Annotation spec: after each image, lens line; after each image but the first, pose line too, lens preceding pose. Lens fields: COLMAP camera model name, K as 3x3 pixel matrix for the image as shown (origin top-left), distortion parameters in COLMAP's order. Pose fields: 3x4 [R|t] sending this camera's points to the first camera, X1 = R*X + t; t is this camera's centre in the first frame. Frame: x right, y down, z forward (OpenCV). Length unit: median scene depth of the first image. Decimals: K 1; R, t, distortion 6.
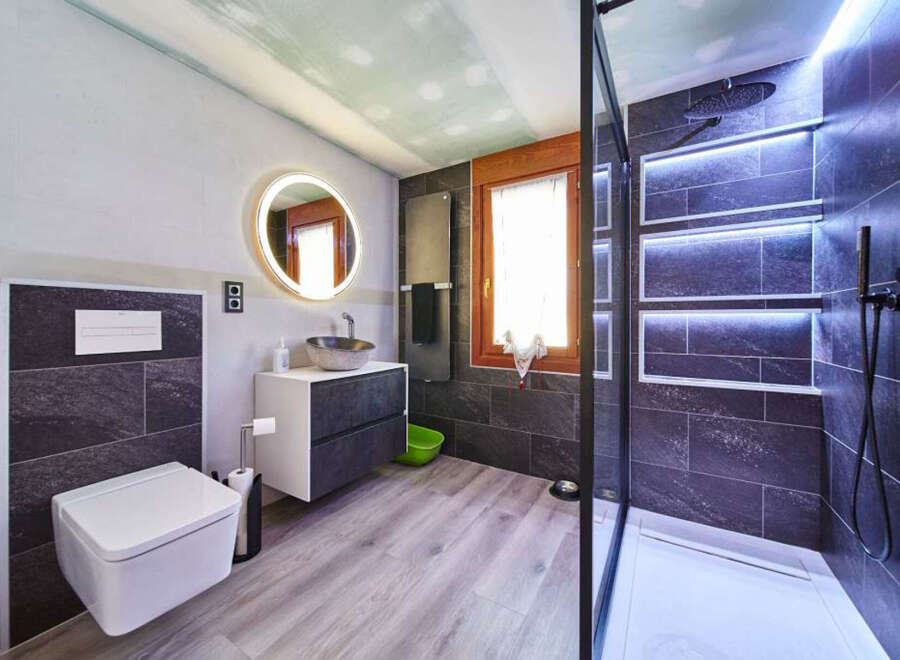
lens RADIAL K [[355.6, 0, 446.9], [0, 355.6, 325.1], [0, 0, 1]] dist [-0.000509, -0.000674]
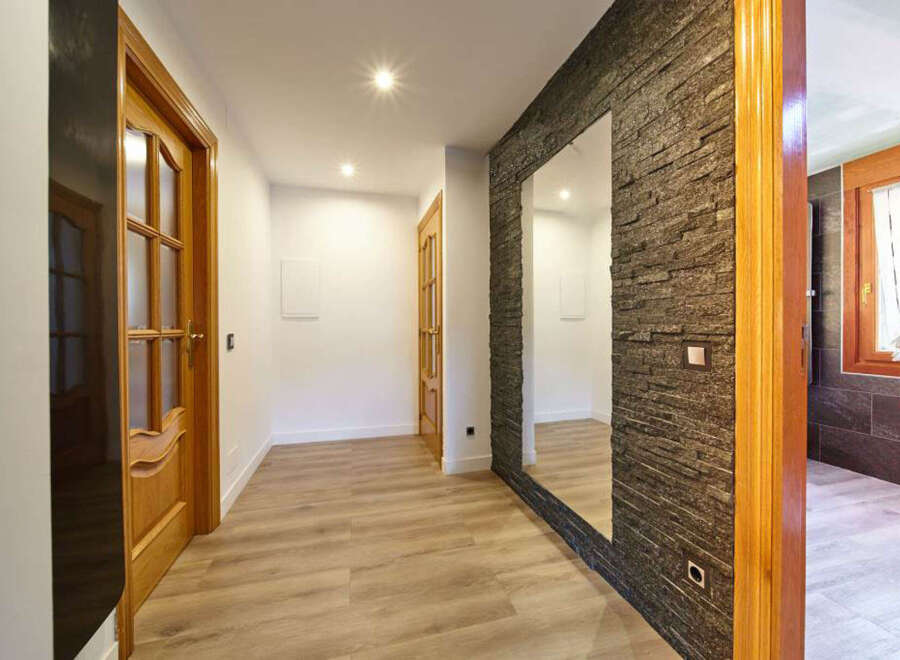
lens RADIAL K [[355.6, 0, 453.1], [0, 355.6, 327.2], [0, 0, 1]] dist [-0.000509, -0.000674]
pose [[0.731019, -0.000668, -0.682357, -0.049542], [-0.005247, 0.999964, -0.006600, 0.000770], [0.682337, 0.008405, 0.730989, -0.467892]]
